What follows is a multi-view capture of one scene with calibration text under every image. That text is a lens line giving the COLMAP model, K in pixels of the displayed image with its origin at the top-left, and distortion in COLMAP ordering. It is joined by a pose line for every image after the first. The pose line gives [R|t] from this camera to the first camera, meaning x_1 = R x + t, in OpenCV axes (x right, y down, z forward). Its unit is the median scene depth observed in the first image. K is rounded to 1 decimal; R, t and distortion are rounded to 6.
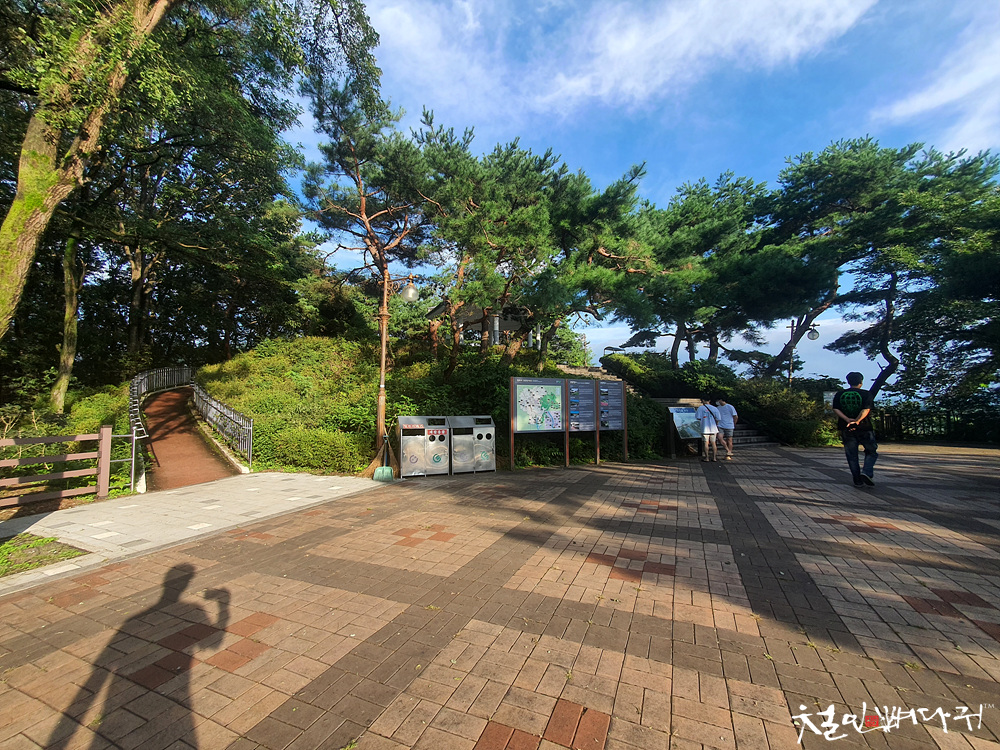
lens RADIAL K [[405.0, 0, 499.6], [0, 405.0, 374.2], [0, 0, 1]] dist [0.006903, 0.001977]
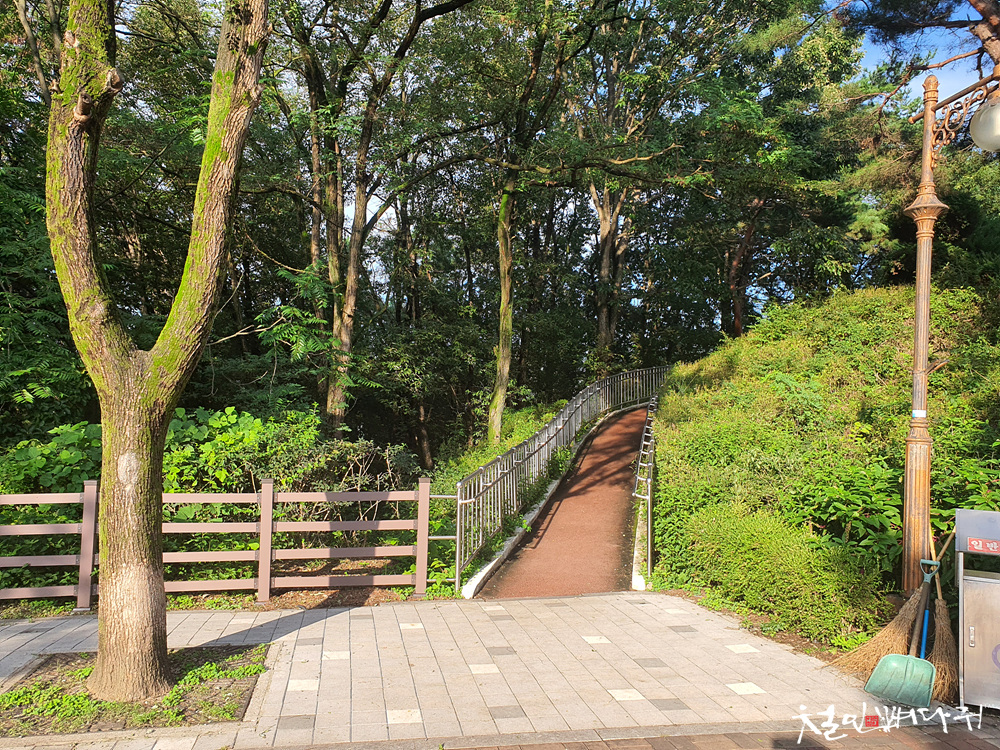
lens RADIAL K [[776.3, 0, 497.3], [0, 776.3, 376.2], [0, 0, 1]] dist [0.017440, 0.006489]
pose [[0.557382, -0.030228, -0.829705, 0.048836], [0.043837, 0.999015, -0.006947, -0.010514], [0.829098, -0.032500, 0.558158, 0.240758]]
